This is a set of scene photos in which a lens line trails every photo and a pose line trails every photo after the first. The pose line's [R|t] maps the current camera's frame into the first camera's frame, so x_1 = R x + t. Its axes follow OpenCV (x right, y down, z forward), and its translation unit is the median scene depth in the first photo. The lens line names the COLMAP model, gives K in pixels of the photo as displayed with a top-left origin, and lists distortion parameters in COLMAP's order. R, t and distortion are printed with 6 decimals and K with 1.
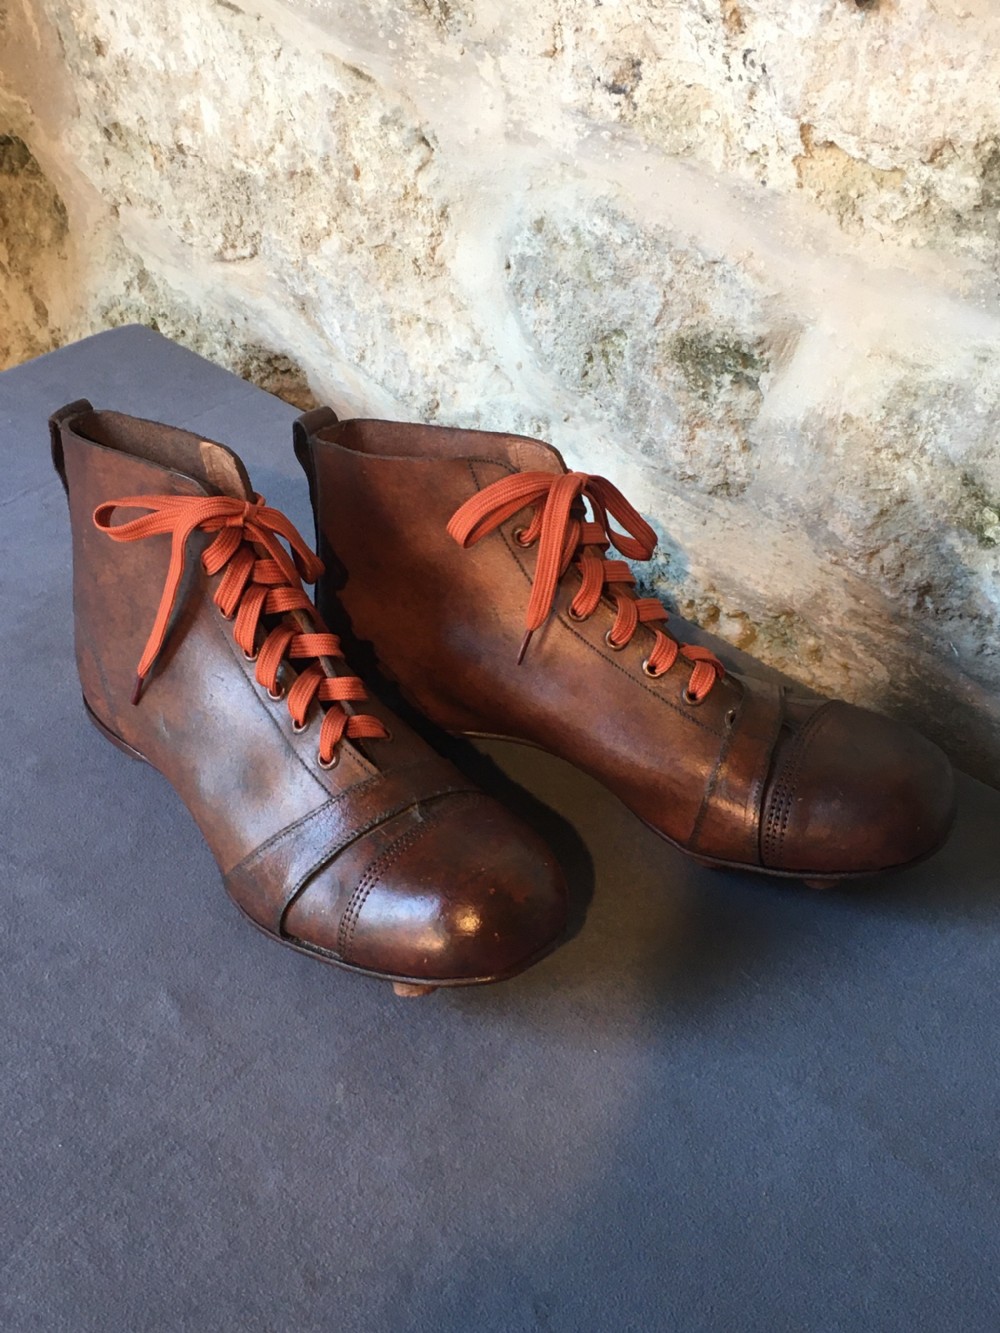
lens RADIAL K [[1857.2, 0, 500.0], [0, 1857.2, 666.5], [0, 0, 1]] dist [0.062491, -0.008572]
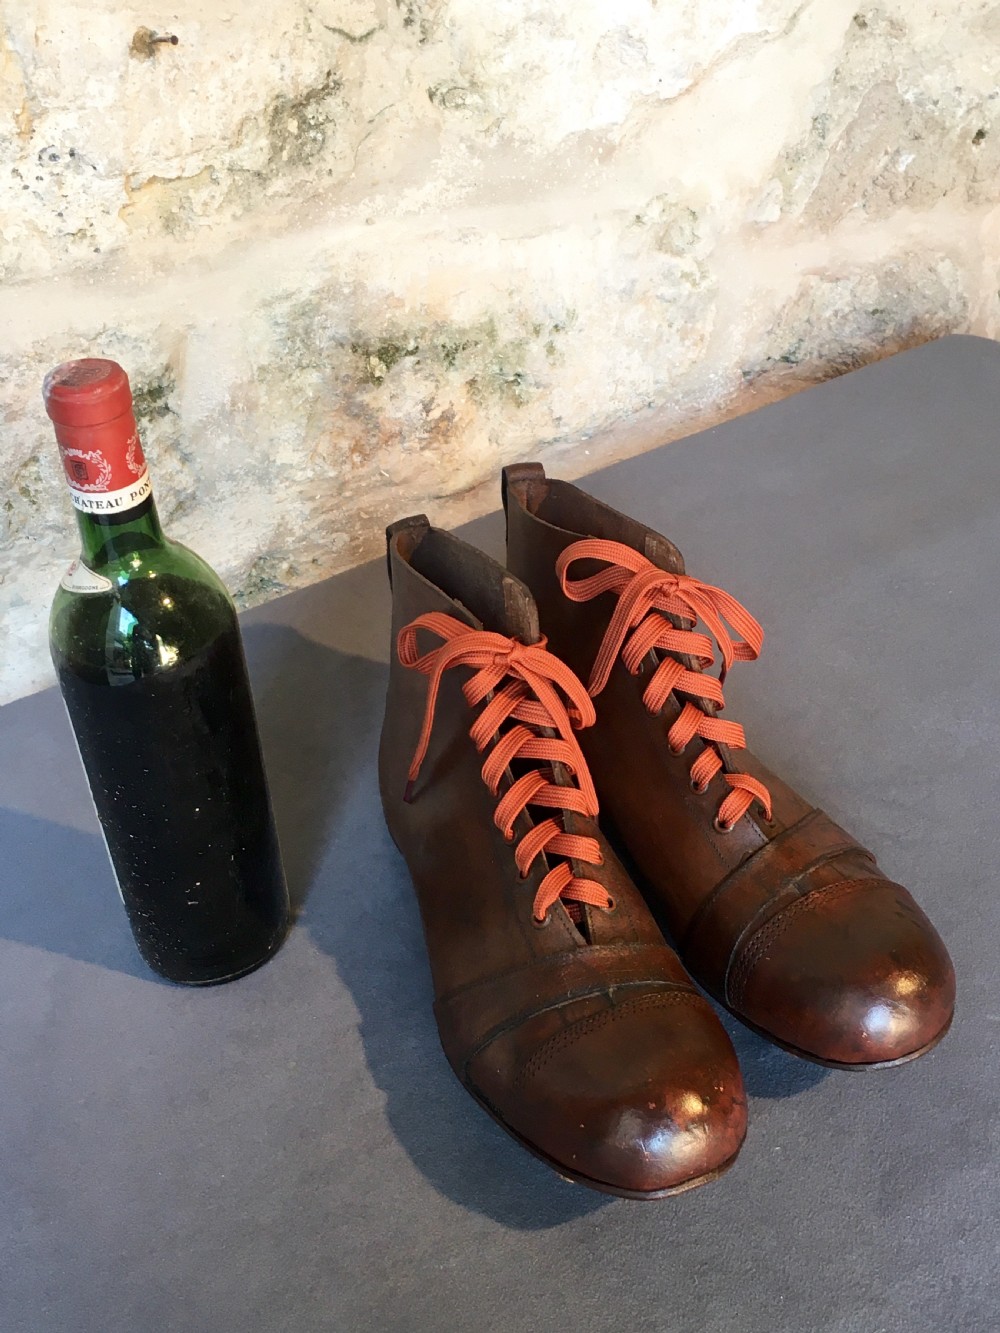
lens RADIAL K [[1589.3, 0, 500.0], [0, 1589.3, 666.5], [0, 0, 1]] dist [0.071439, -0.055557]
pose [[0.220640, -0.609593, 0.761390, -0.675591], [0.654605, 0.671250, 0.347728, -0.253660], [-0.723056, 0.421687, 0.547148, 0.367012]]
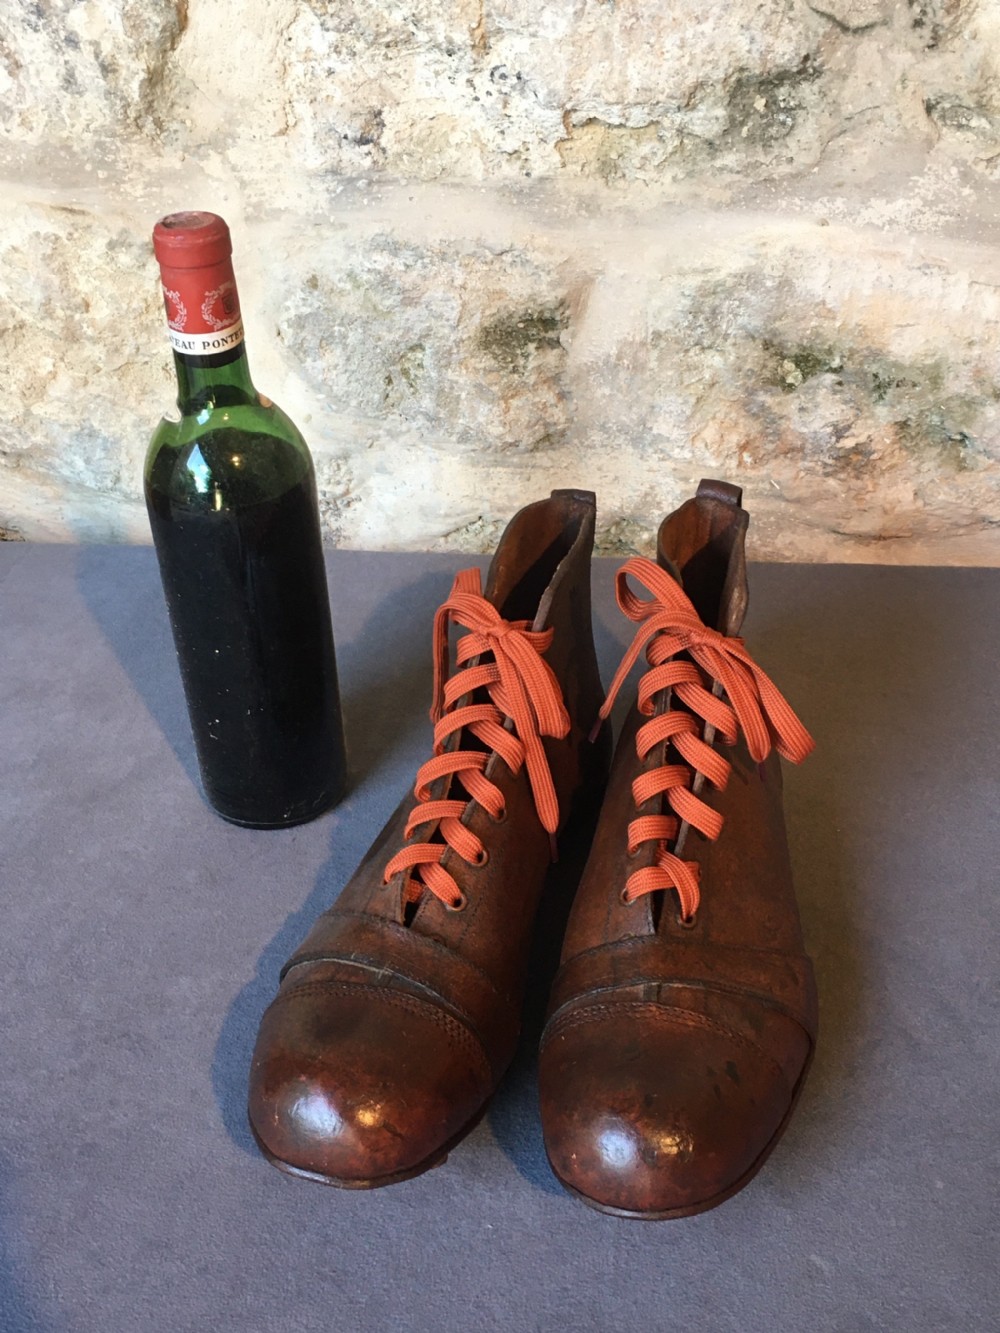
lens RADIAL K [[1589.3, 0, 500.0], [0, 1589.3, 666.5], [0, 0, 1]] dist [0.071439, -0.055557]
pose [[0.794089, -0.381736, 0.472970, -0.458917], [0.414509, 0.909255, 0.037928, -0.015356], [-0.444528, 0.165932, 0.880262, 0.141716]]
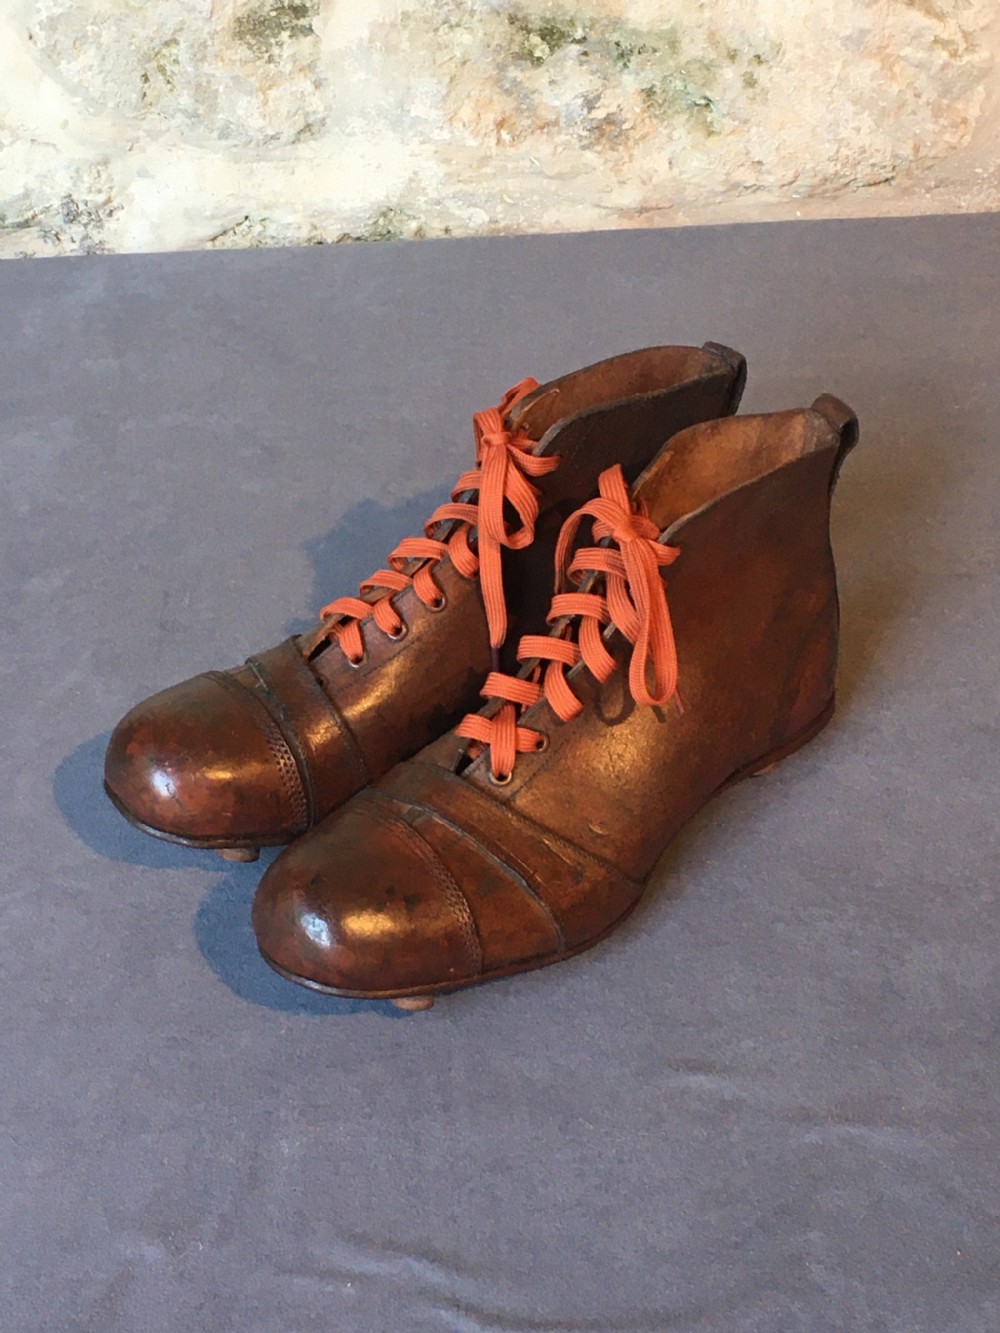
lens RADIAL K [[2375.3, 0, 500.0], [0, 2375.3, 666.5], [0, 0, 1]] dist [0.063442, 0.041350]
pose [[0.702711, -0.447251, 0.553320, -0.833494], [0.484040, 0.870517, 0.088916, 0.134987], [-0.521442, 0.205347, 0.828209, -0.286194]]
